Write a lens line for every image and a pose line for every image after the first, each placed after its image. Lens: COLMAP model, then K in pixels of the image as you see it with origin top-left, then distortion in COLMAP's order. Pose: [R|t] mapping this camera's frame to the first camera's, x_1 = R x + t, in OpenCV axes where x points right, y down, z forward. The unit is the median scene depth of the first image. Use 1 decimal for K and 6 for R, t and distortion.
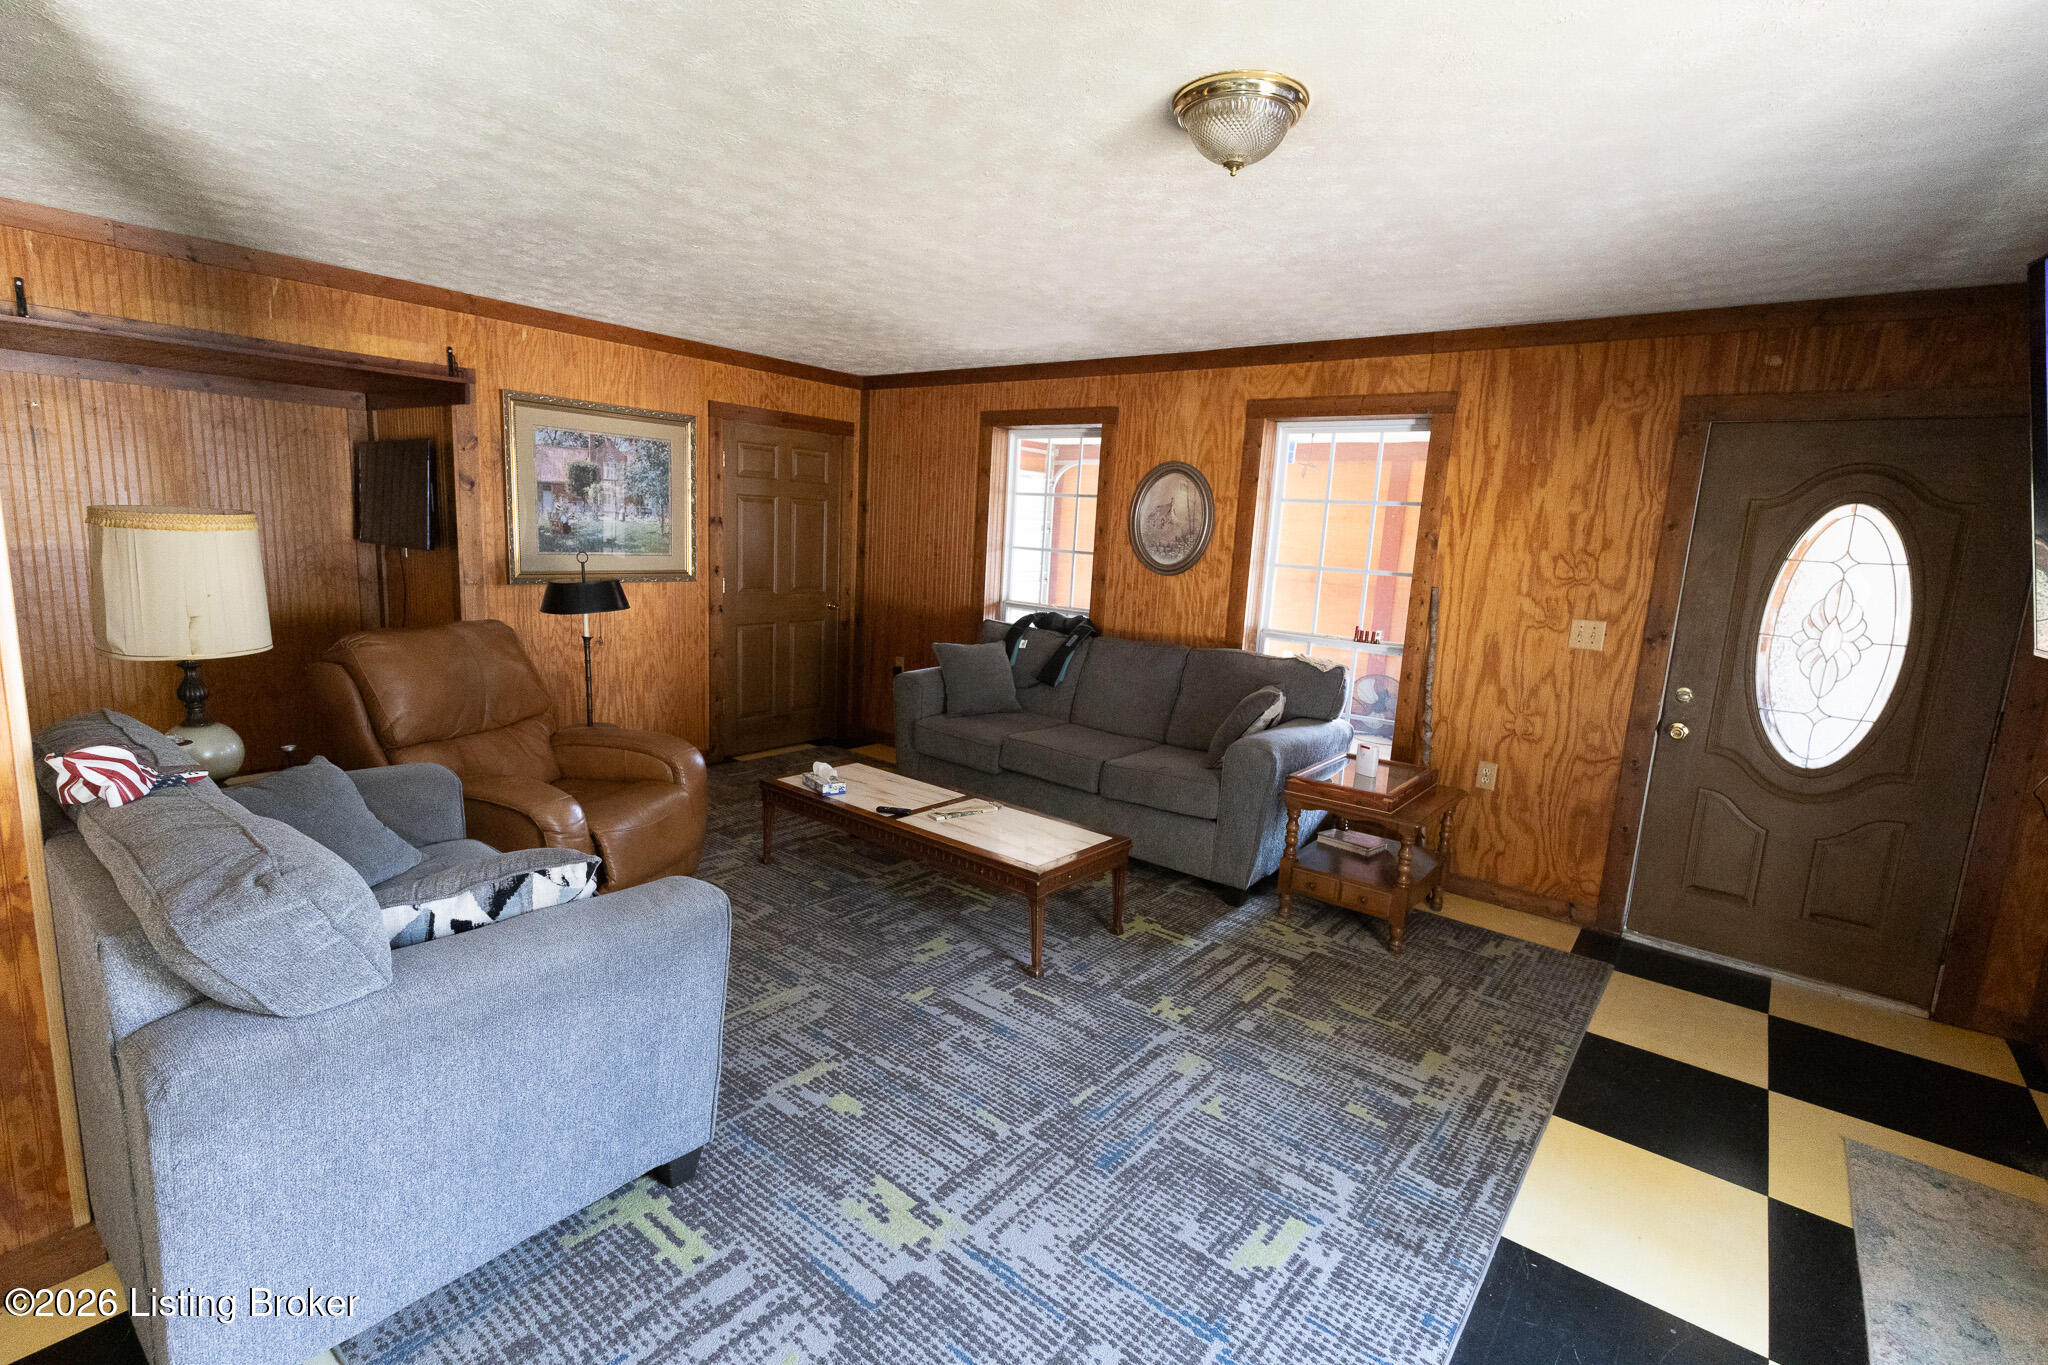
lens RADIAL K [[951.7, 0, 1044.8], [0, 951.7, 688.7], [0, 0, 1]] dist [0.002562, 0.000870]
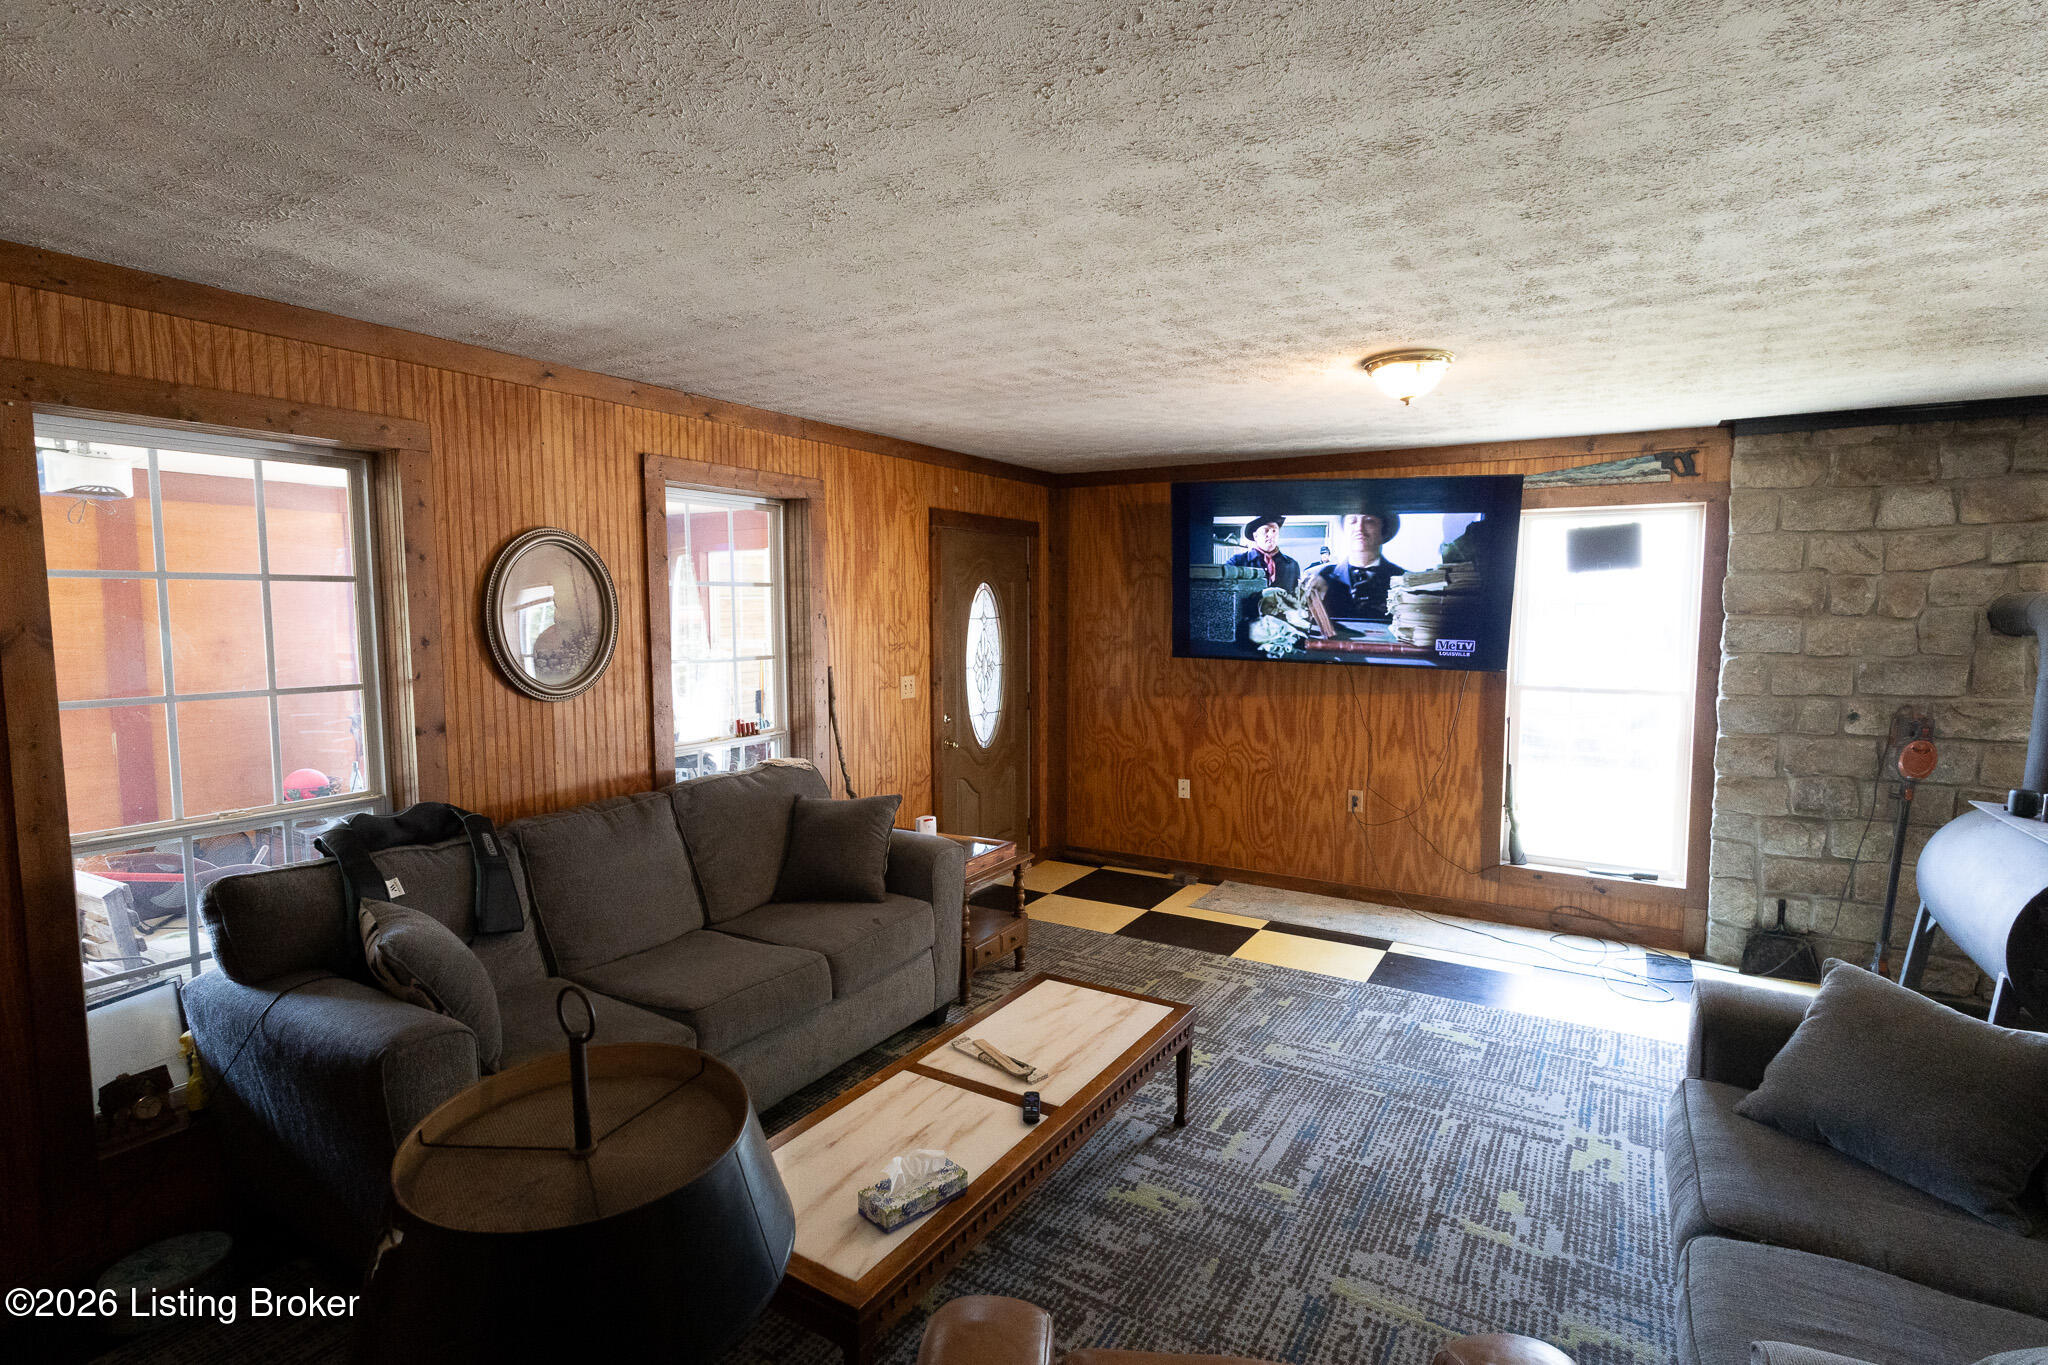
lens RADIAL K [[951.7, 0, 1044.8], [0, 951.7, 688.7], [0, 0, 1]] dist [0.002562, 0.000870]
pose [[-0.099460, -0.139006, 0.985284, -0.856667], [0.166457, 0.973916, 0.154205, -0.272837], [-0.981020, 0.179344, -0.073727, 1.146124]]
